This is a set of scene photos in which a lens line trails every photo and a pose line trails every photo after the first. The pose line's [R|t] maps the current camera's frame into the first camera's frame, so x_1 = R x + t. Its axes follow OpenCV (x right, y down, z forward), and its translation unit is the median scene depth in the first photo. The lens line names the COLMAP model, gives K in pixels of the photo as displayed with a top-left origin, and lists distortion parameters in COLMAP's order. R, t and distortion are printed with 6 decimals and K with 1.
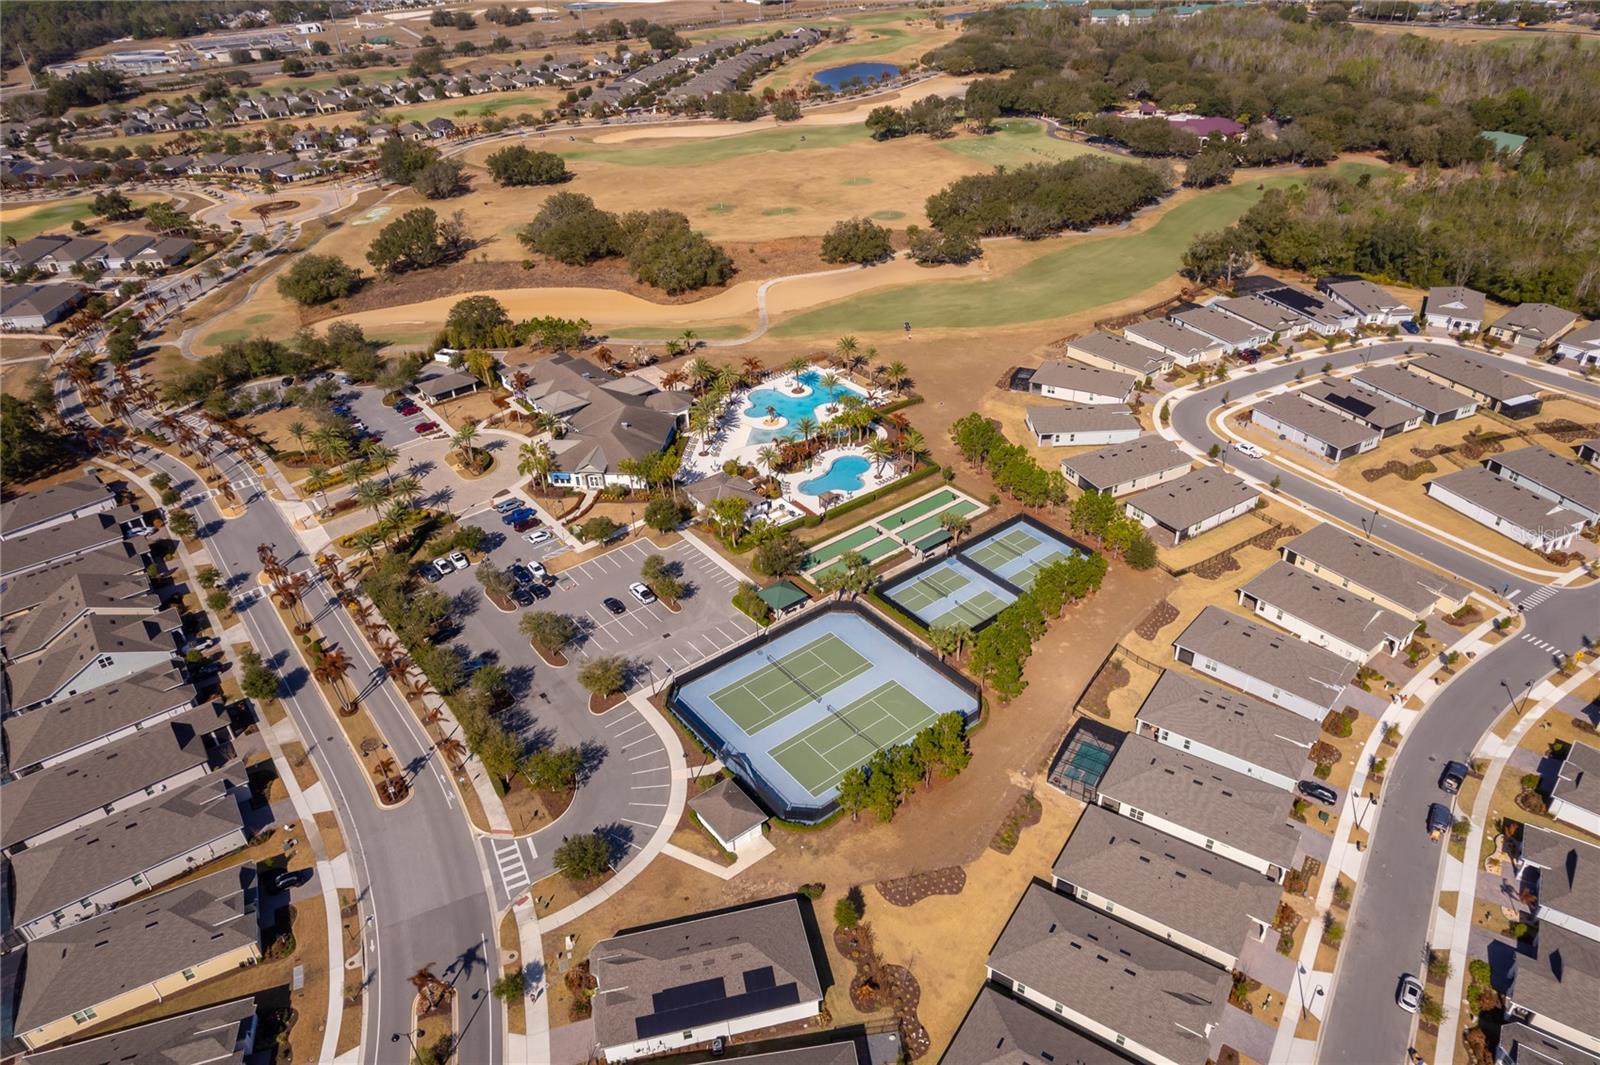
lens RADIAL K [[1016.2, 0, 800.0], [0, 1016.2, 532.5], [0, 0, 1]] dist [-0.064394, 0.053823]
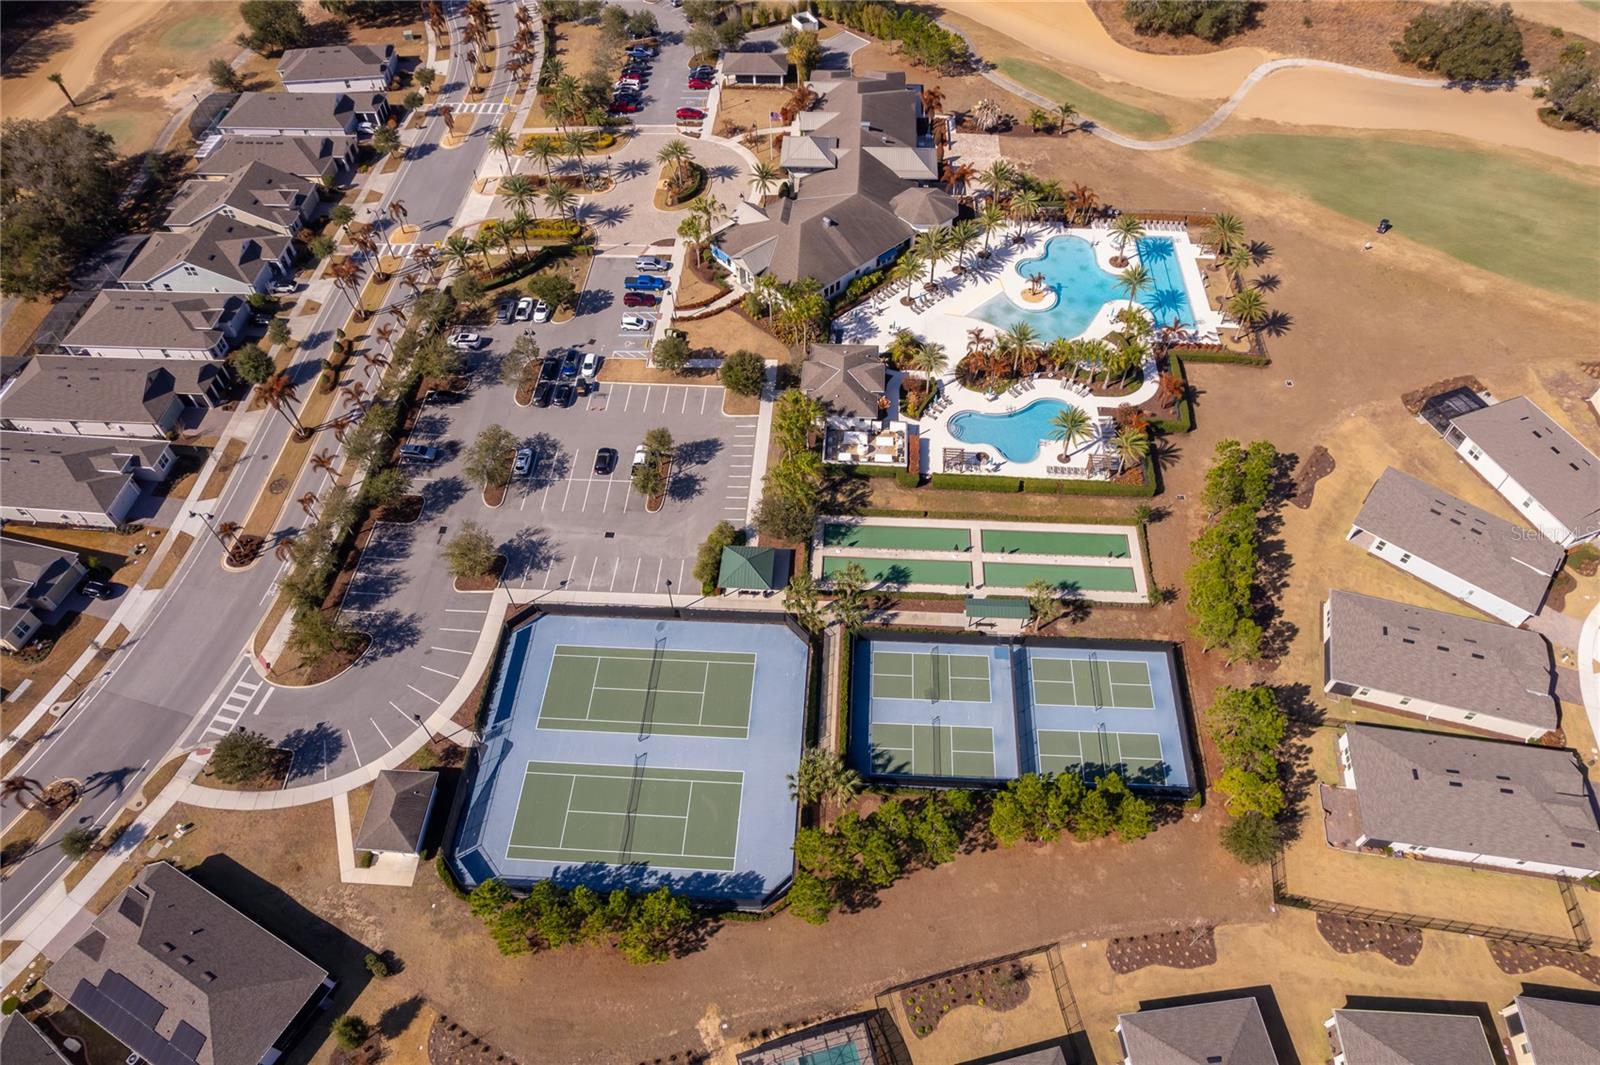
lens RADIAL K [[1016.2, 0, 800.0], [0, 1016.2, 532.5], [0, 0, 1]] dist [-0.064394, 0.053823]
pose [[0.752830, 0.534340, -0.384354, 0.240886], [-0.367027, 0.825508, 0.428752, -0.249472], [0.546386, -0.181709, 0.817584, 0.366410]]
